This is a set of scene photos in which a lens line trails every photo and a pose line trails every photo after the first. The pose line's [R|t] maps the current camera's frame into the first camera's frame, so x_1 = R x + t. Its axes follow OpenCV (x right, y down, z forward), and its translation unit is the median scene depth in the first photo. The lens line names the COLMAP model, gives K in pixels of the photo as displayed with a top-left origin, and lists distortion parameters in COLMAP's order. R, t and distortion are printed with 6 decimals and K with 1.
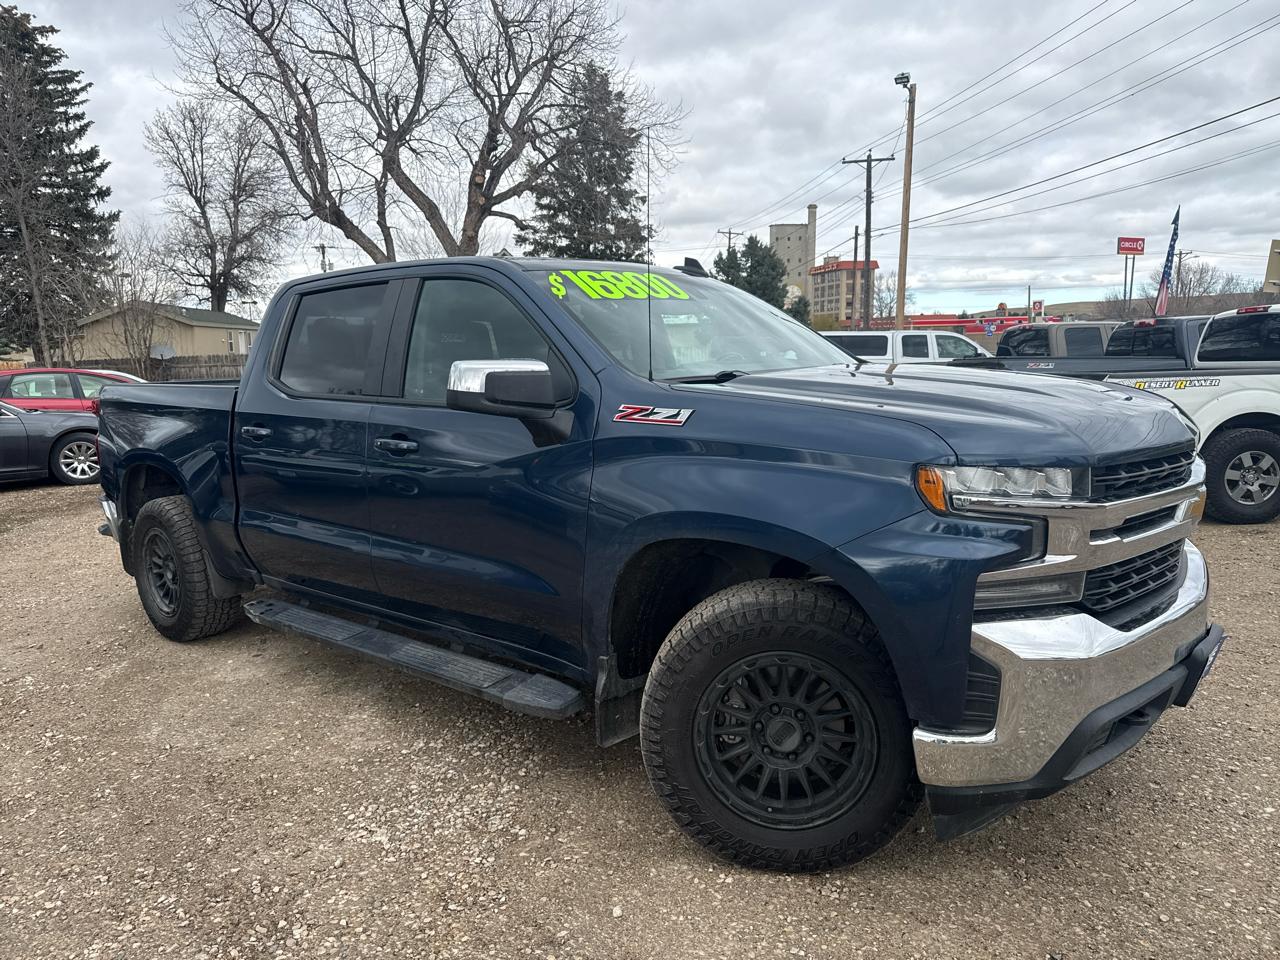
lens RADIAL K [[879.3, 0, 640.0], [0, 879.3, 480.0], [0, 0, 1]] dist [0.061963, -0.093843]
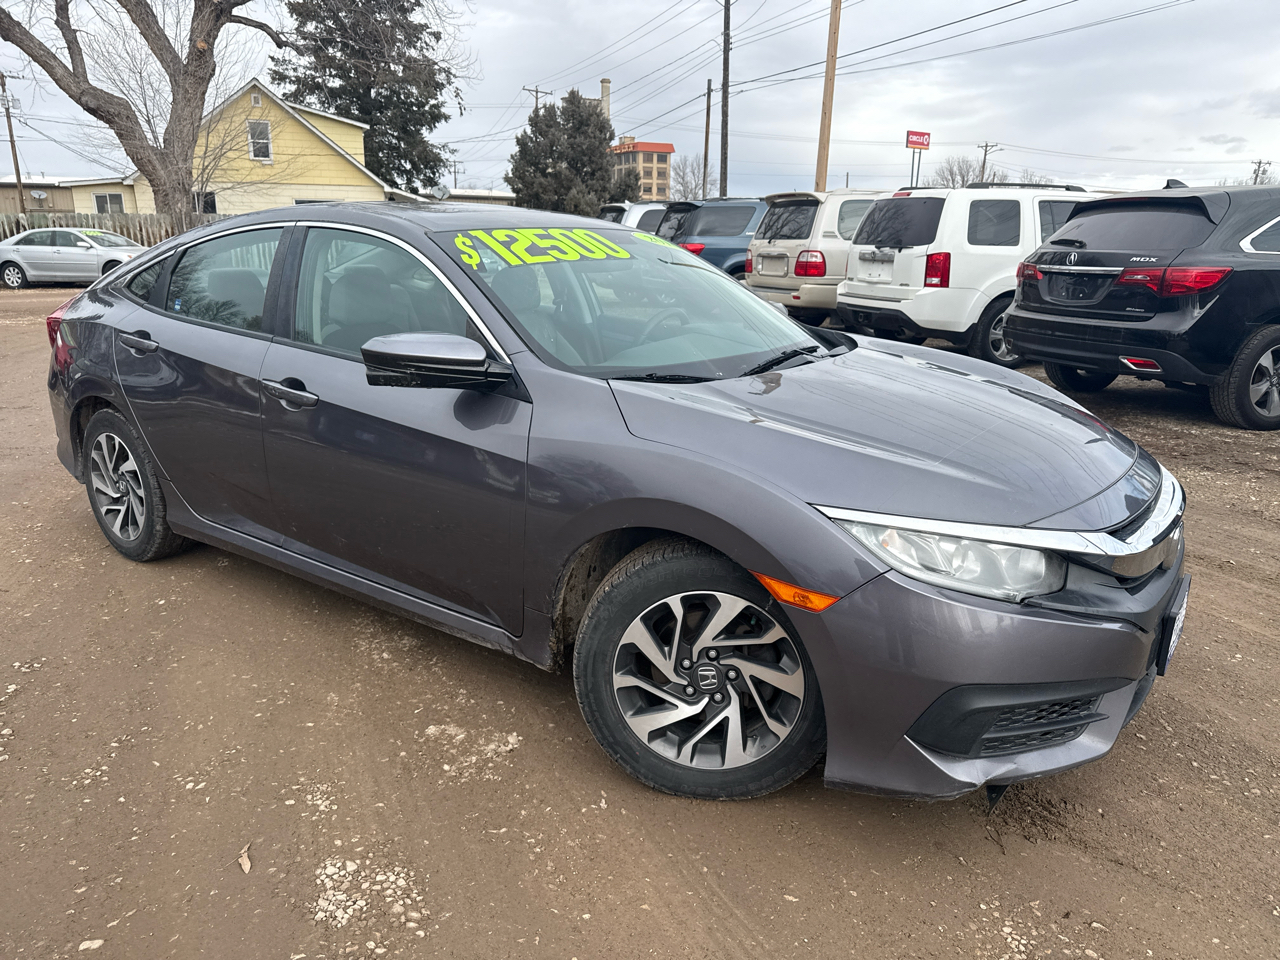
lens RADIAL K [[883.0, 0, 643.4], [0, 883.0, 484.1], [0, 0, 1]] dist [0.028305, -0.037886]
pose [[0.972020, -0.036780, 0.232000, -0.020430], [0.006855, 0.991686, 0.128497, -0.016306], [-0.234797, -0.123311, 0.964191, 0.151324]]
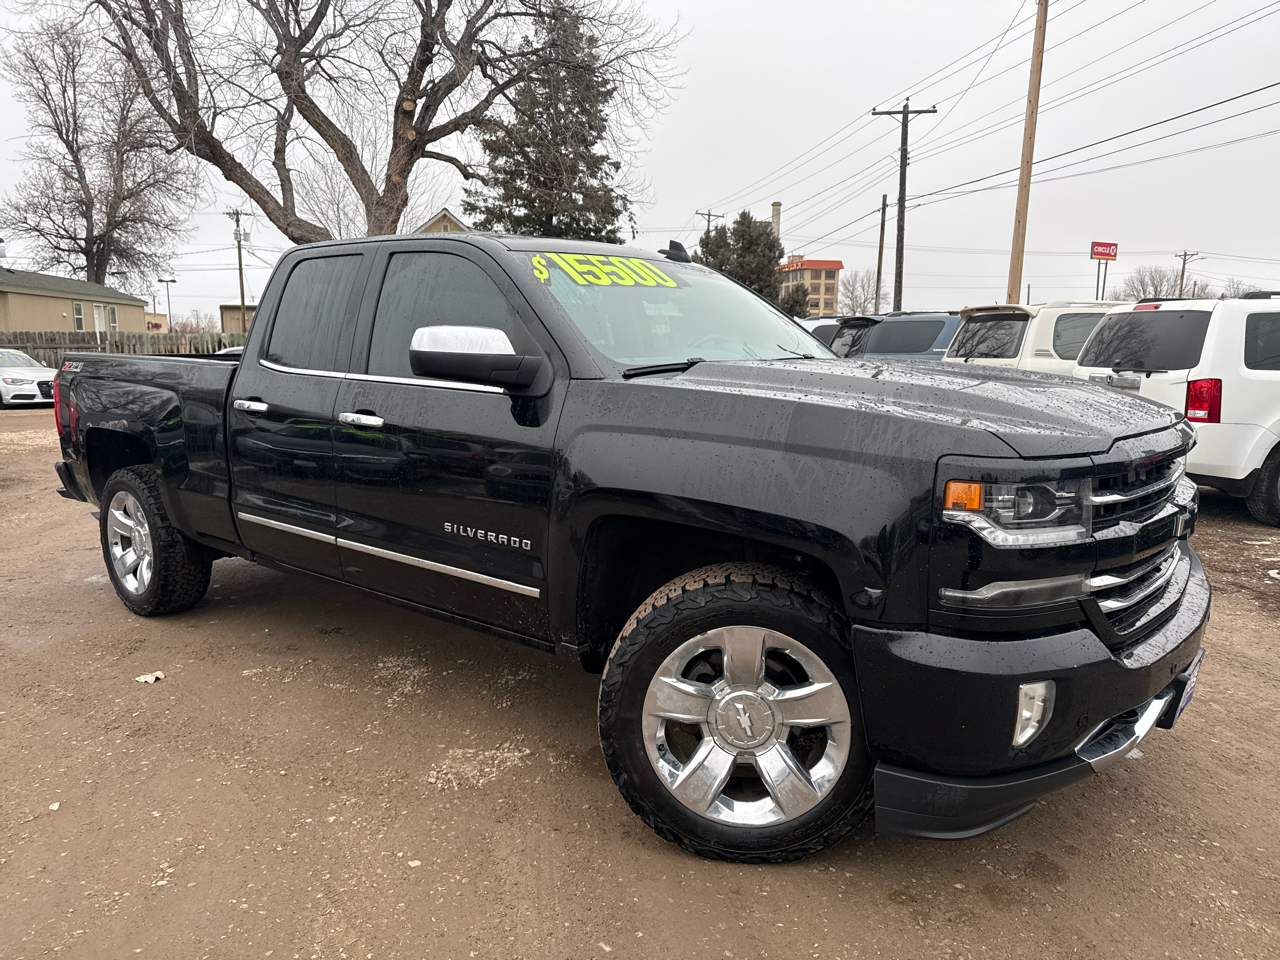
lens RADIAL K [[880.5, 0, 645.6], [0, 880.5, 485.3], [0, 0, 1]] dist [0.029536, -0.040621]
pose [[0.998289, 0.015220, 0.056460, -0.014590], [-0.015775, 0.999831, 0.009406, -0.022659], [-0.056307, -0.010280, 0.998361, 0.182691]]
